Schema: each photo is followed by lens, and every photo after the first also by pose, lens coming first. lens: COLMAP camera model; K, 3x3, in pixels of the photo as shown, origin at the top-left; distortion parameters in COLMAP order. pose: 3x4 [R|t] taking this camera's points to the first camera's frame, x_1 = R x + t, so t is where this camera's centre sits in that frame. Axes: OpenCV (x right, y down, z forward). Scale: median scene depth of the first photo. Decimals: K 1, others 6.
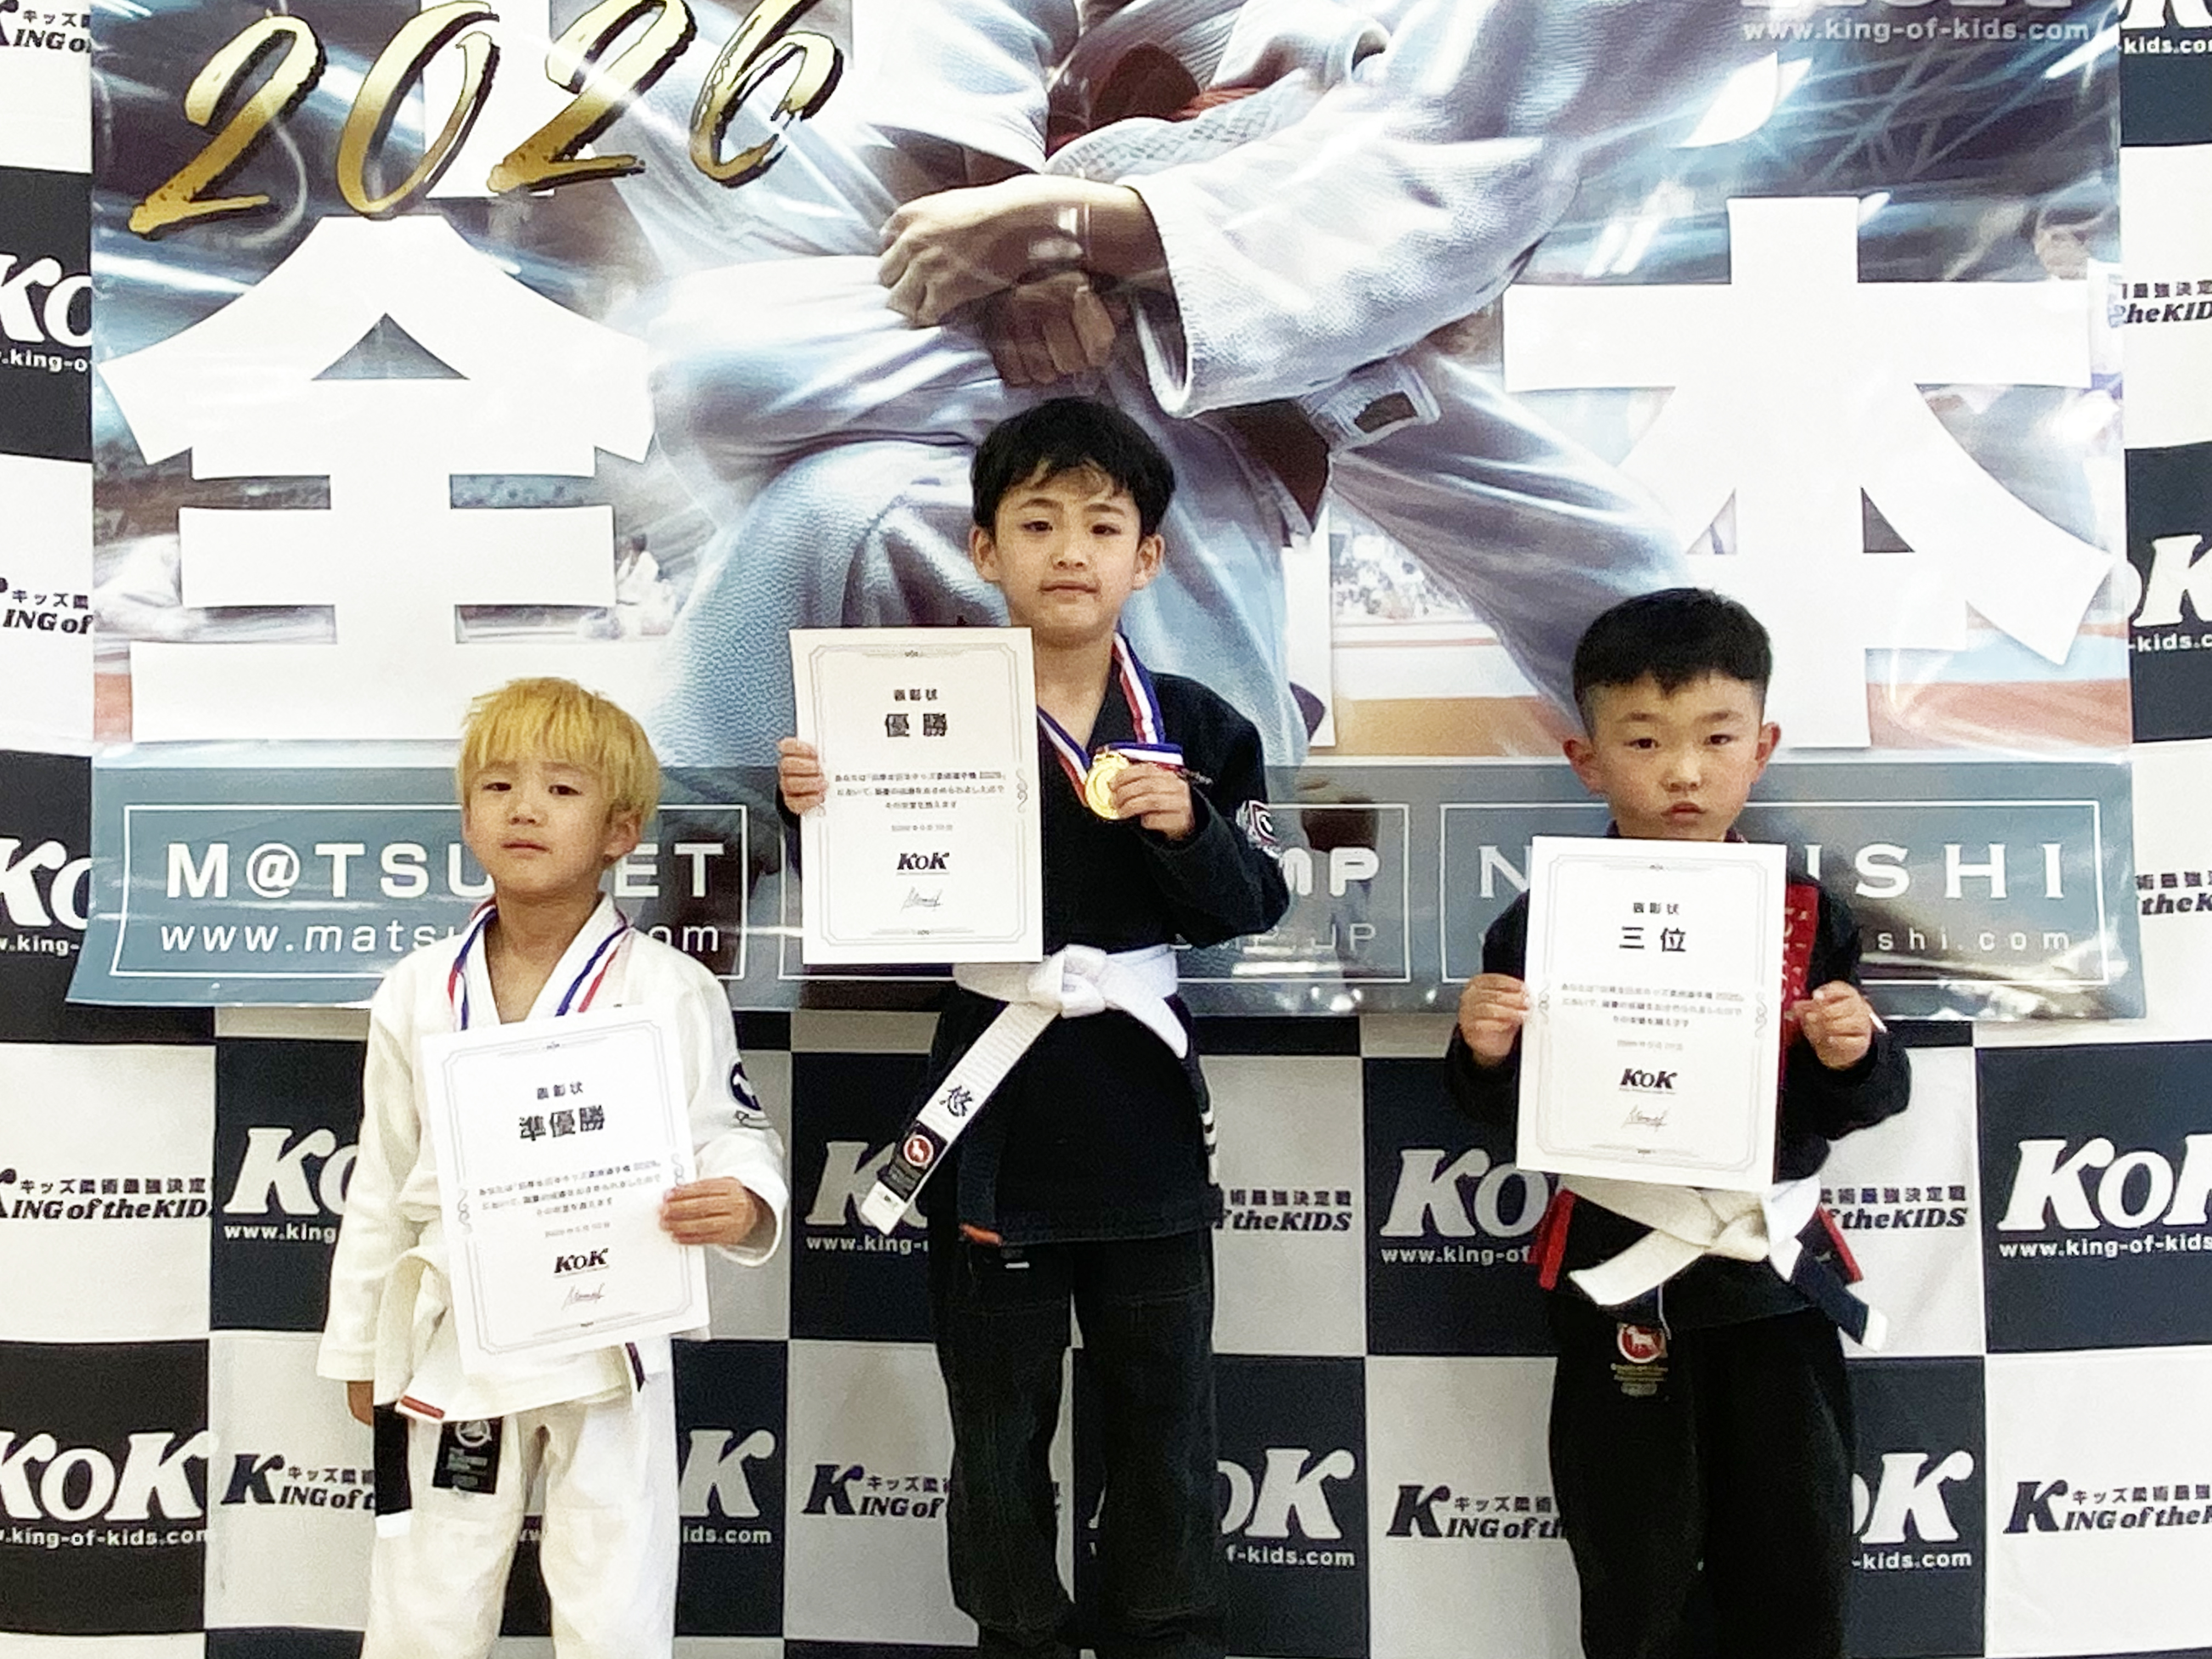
lens RADIAL K [[5605.5, 0, 1070.4], [0, 5605.5, 791.2], [0, 0, 1]] dist [0.124668, 0.000000]
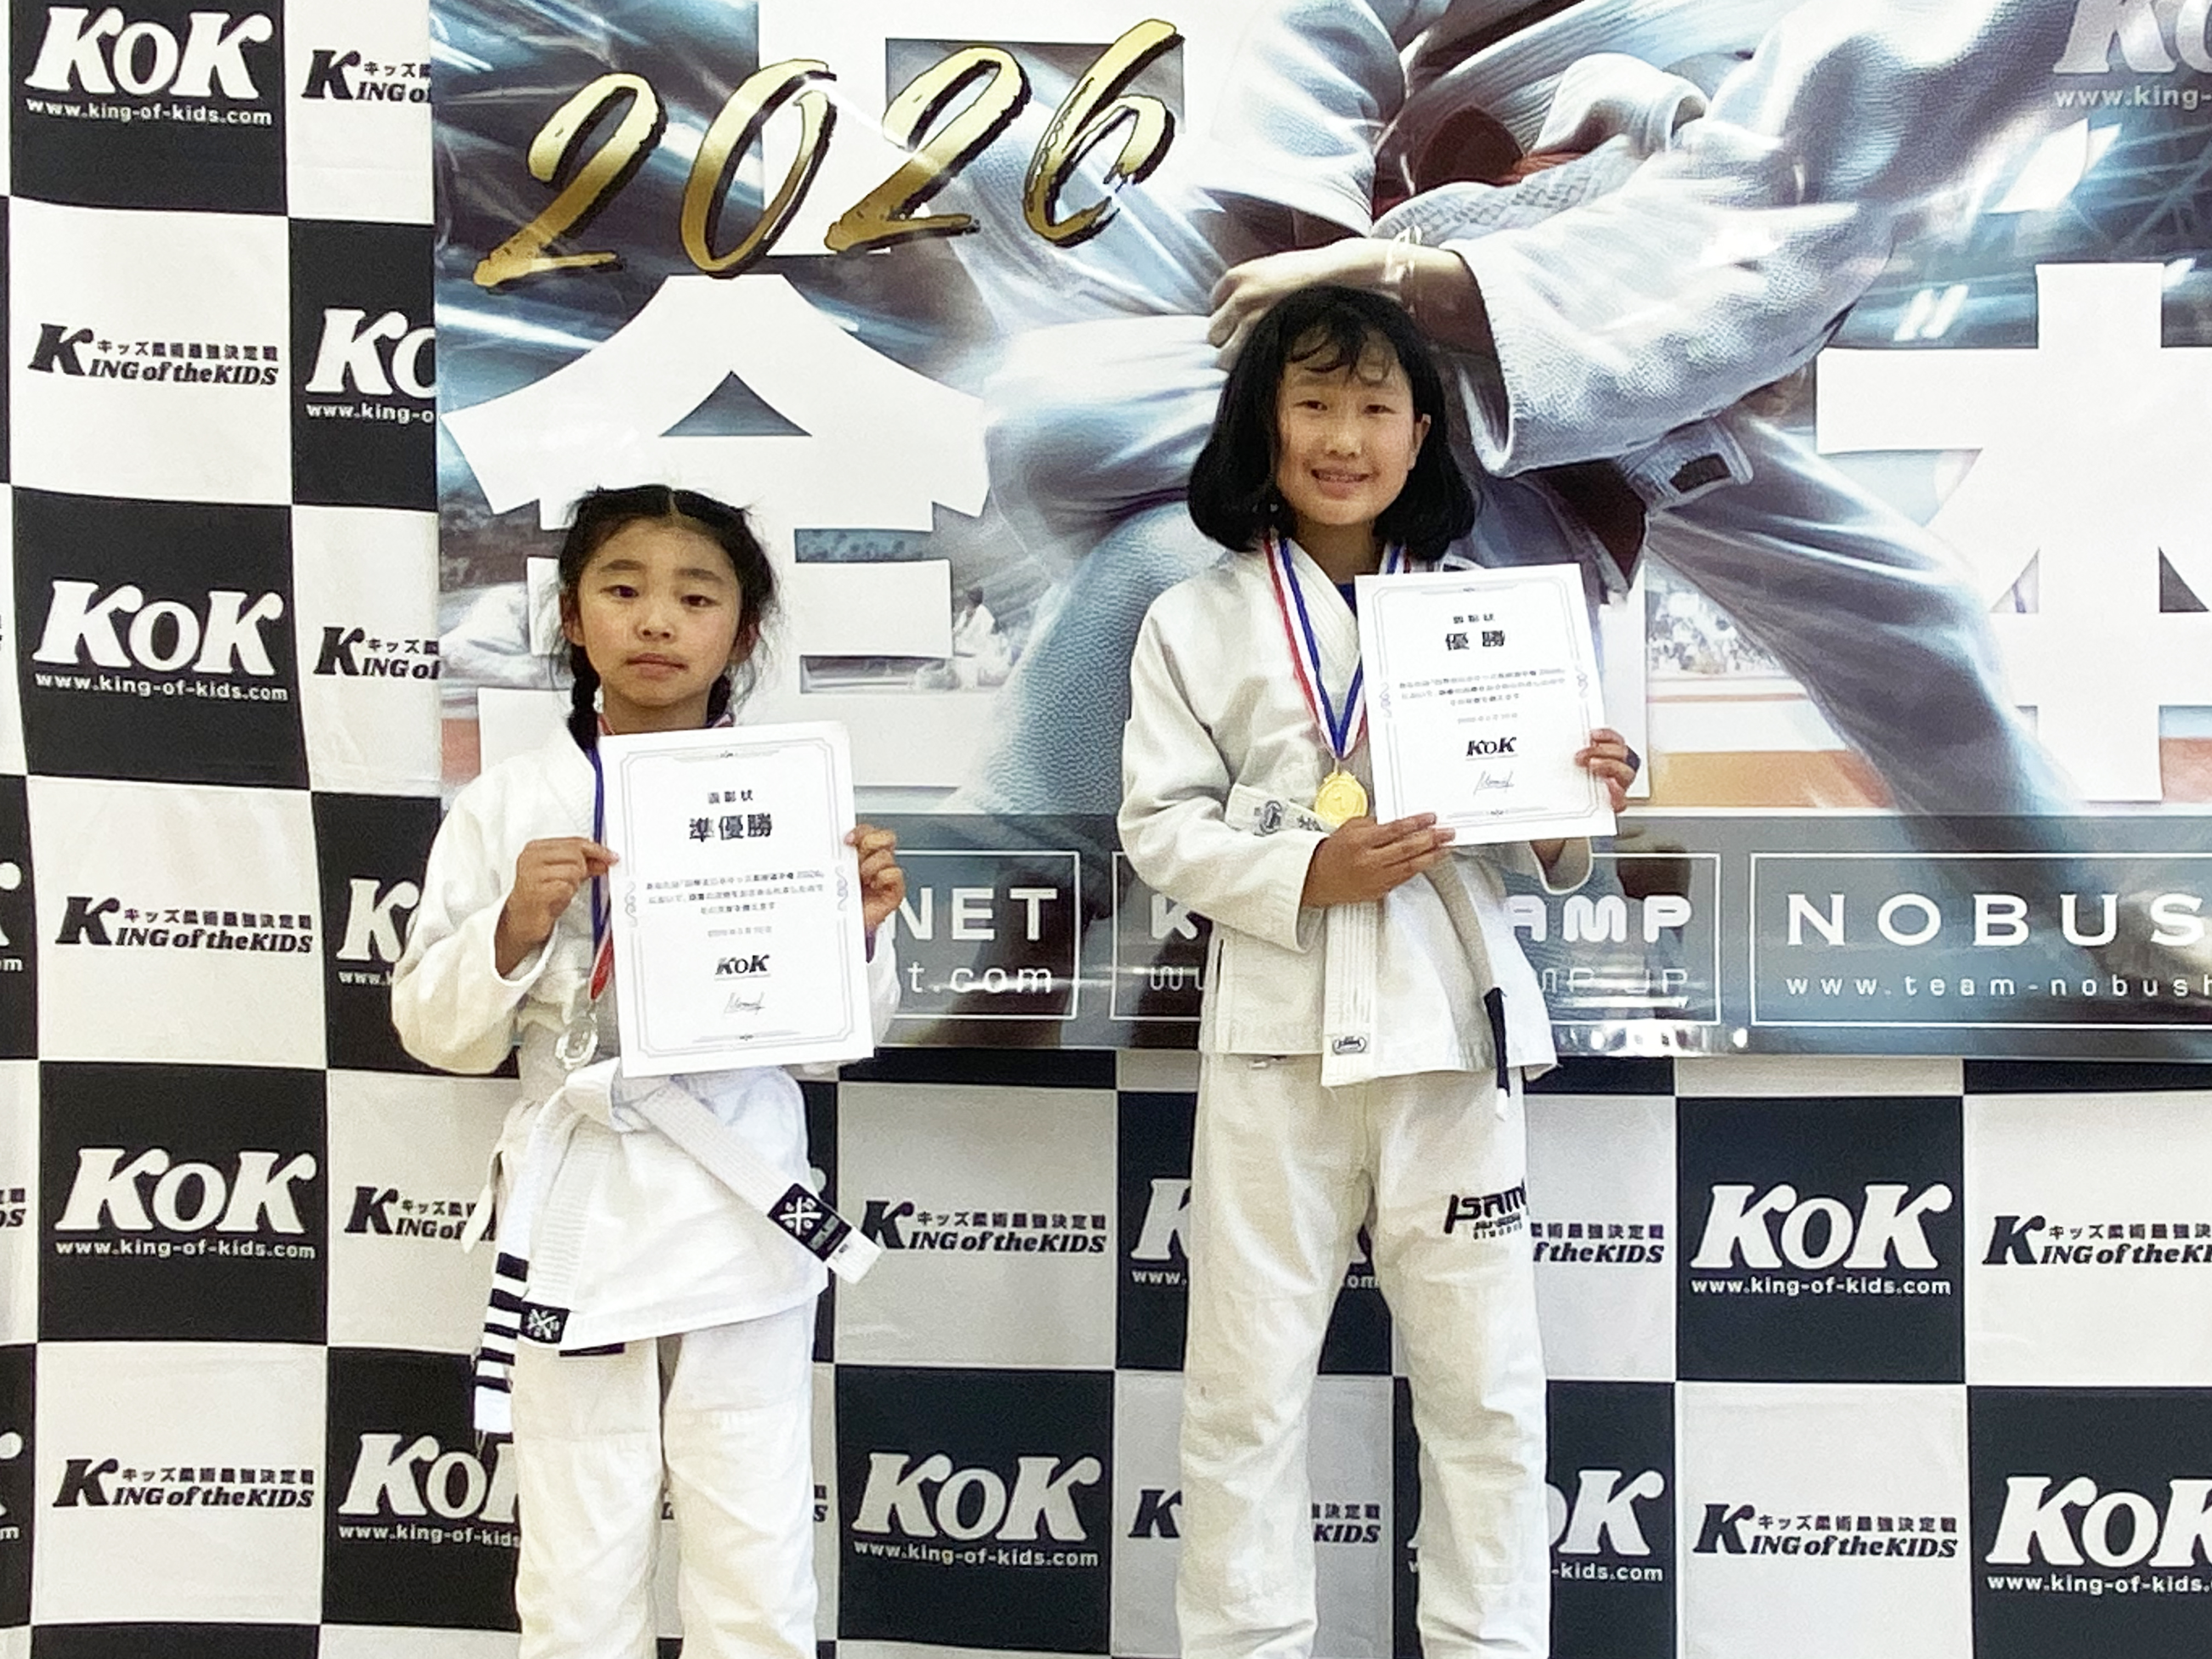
lens RADIAL K [[6206.1, 0, 1124.5], [0, 6206.1, 820.1], [0, 0, 1]] dist [-0.054631, 0.000000]
pose [[0.999165, 0.006406, -0.040364, -0.003082], [-0.006513, 0.999976, -0.002514, -0.000337], [0.040346, 0.002775, 0.999182, -0.140882]]
